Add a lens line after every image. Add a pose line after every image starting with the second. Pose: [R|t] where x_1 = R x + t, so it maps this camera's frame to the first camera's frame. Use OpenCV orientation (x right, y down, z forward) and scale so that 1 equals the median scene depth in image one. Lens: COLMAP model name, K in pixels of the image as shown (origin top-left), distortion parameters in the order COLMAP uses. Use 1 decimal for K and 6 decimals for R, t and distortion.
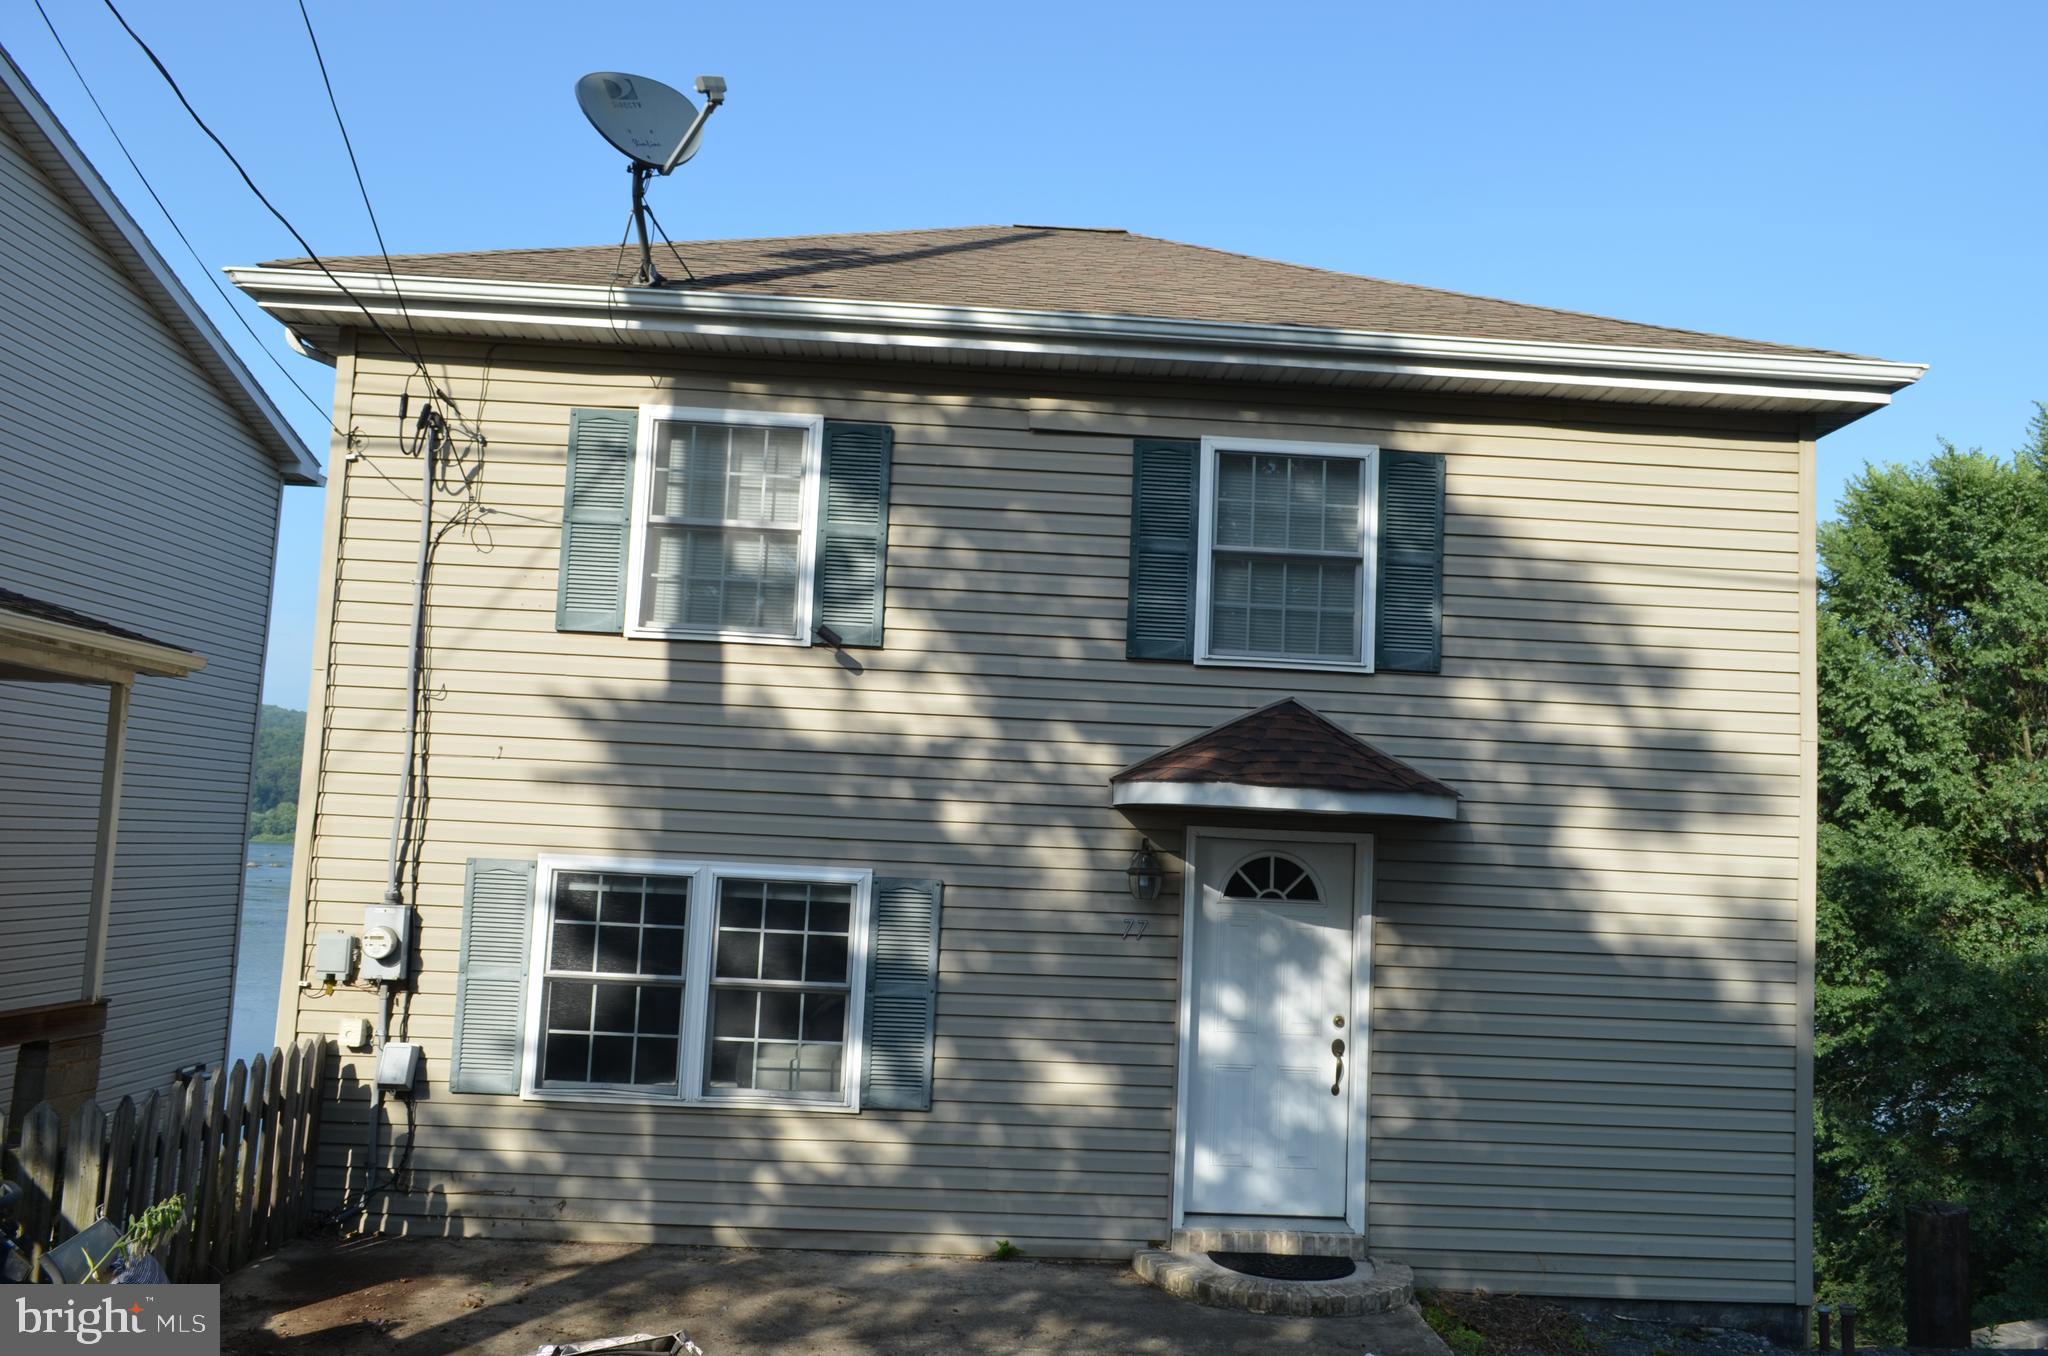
lens RADIAL K [[1582.2, 0, 1028.4], [0, 1582.2, 686.4], [0, 0, 1]] dist [-0.017818, 0.011709]
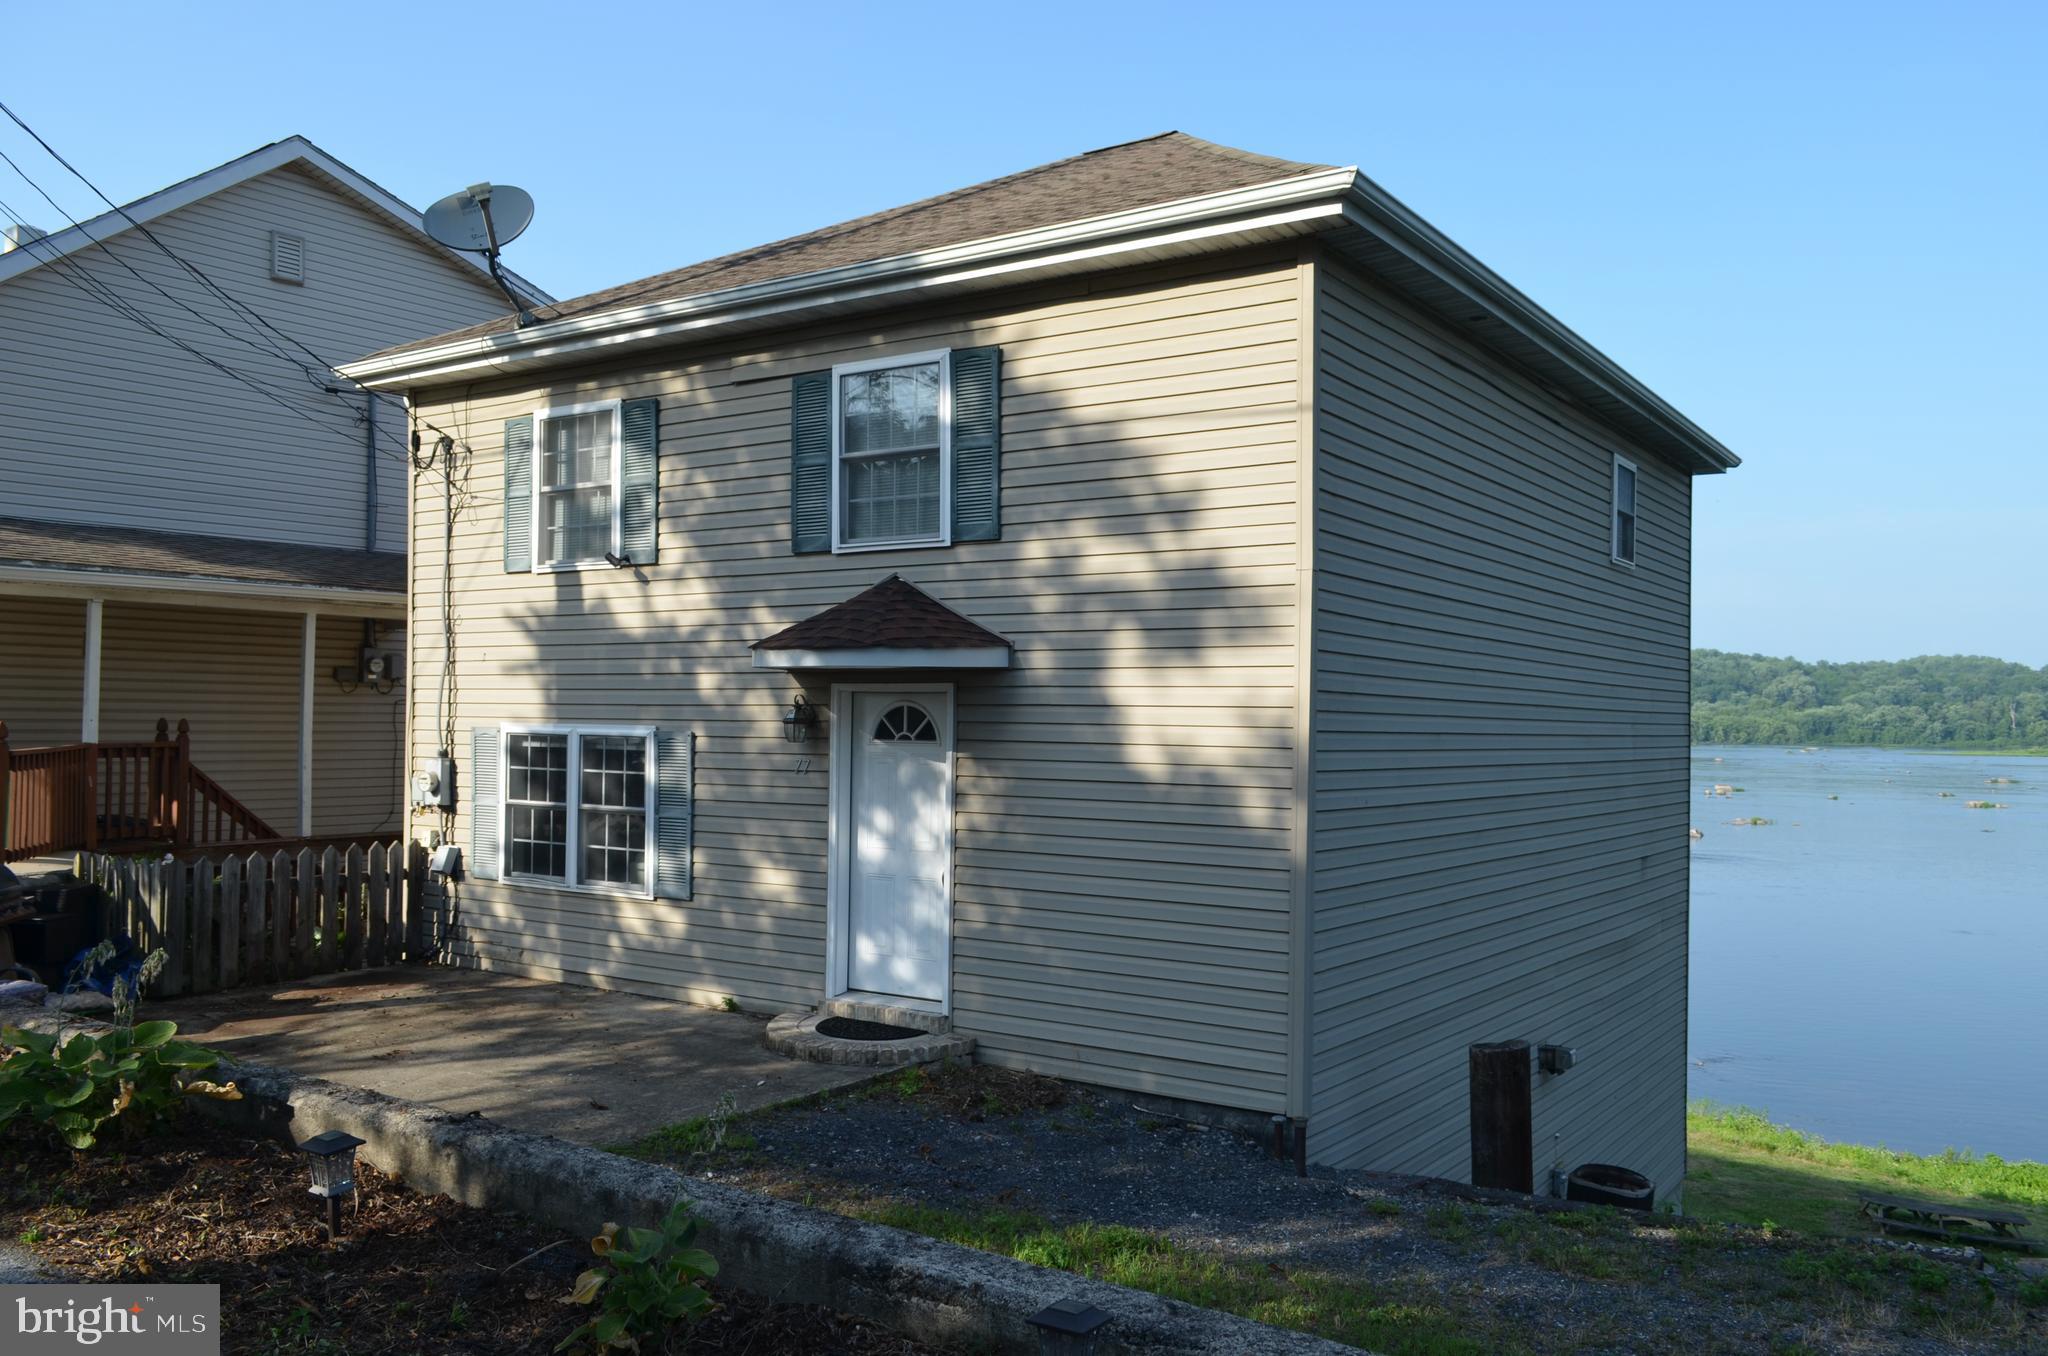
lens RADIAL K [[1582.2, 0, 1015.2], [0, 1582.2, 670.4], [0, 0, 1]] dist [-0.017818, 0.011709]
pose [[0.800471, -0.051979, -0.597113, 0.961515], [0.094507, 0.994716, 0.040102, 0.041518], [0.591874, -0.088532, 0.801154, 0.085434]]
